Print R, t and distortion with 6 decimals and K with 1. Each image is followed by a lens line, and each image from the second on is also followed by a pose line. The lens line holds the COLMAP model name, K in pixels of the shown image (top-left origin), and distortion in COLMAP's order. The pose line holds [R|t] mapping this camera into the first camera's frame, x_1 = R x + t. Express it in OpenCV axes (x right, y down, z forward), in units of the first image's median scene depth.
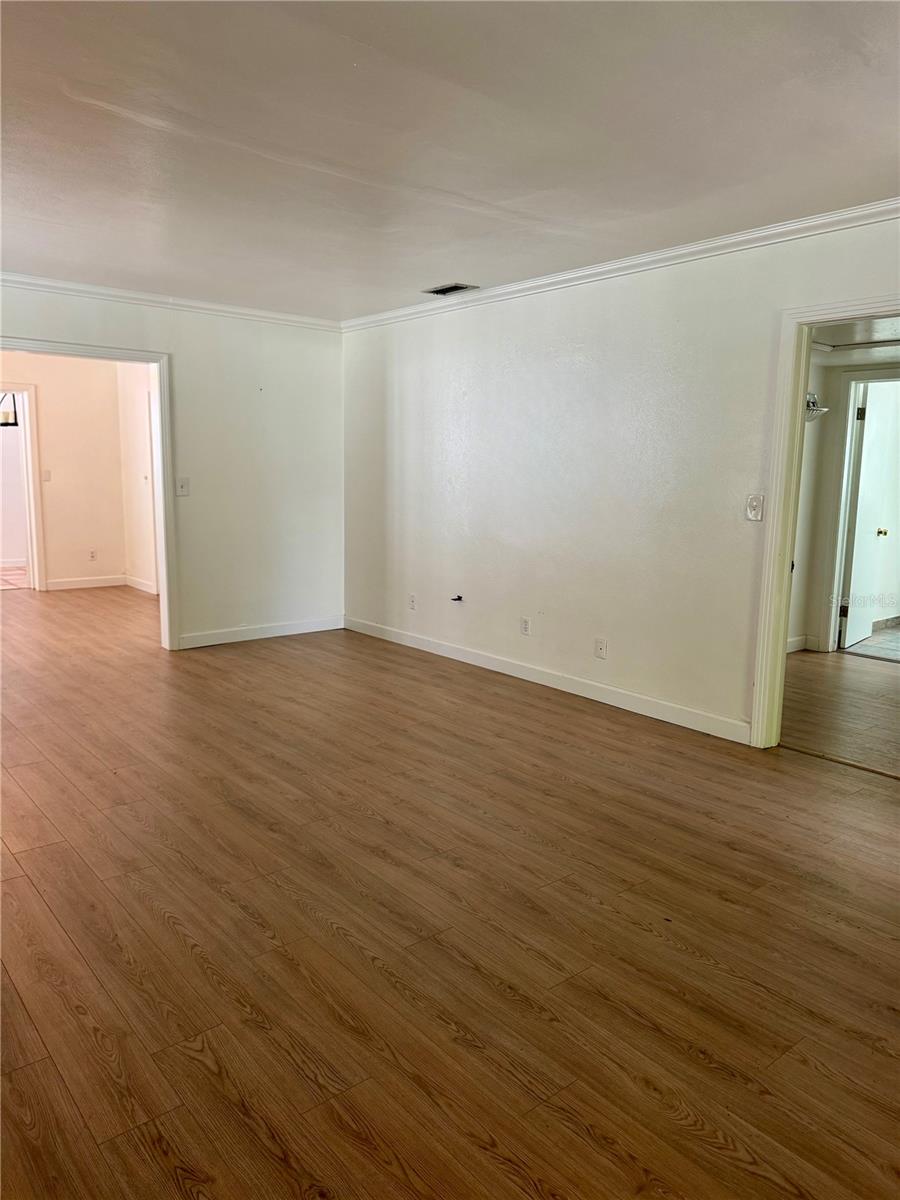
lens RADIAL K [[842.6, 0, 454.5], [0, 842.6, 598.7], [0, 0, 1]] dist [0.151988, -0.227692]
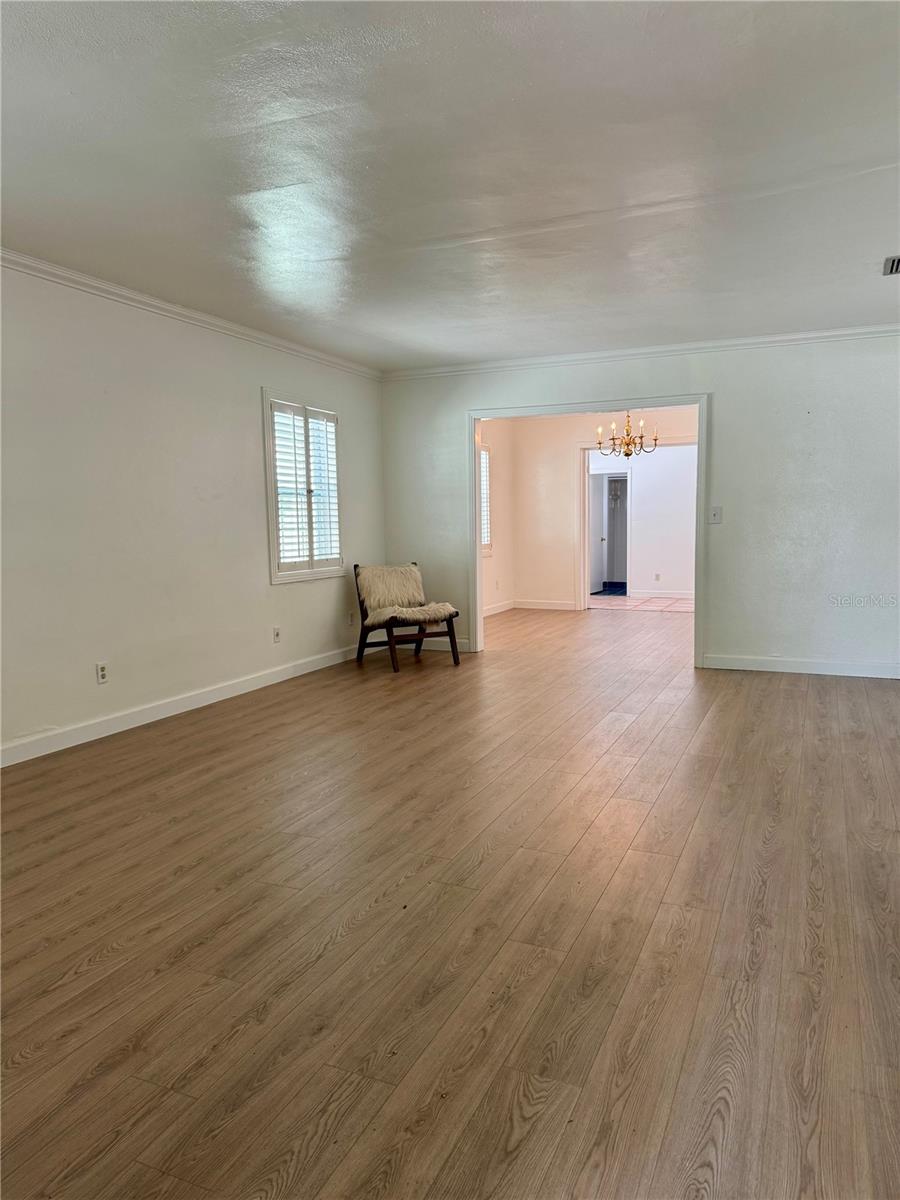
lens RADIAL K [[842.6, 0, 454.5], [0, 842.6, 598.7], [0, 0, 1]] dist [0.151988, -0.227692]
pose [[0.449024, 0.065226, -0.891136, 0.913136], [-0.118420, 0.992878, 0.013003, -0.004431], [0.885638, 0.099690, 0.453551, 0.443809]]
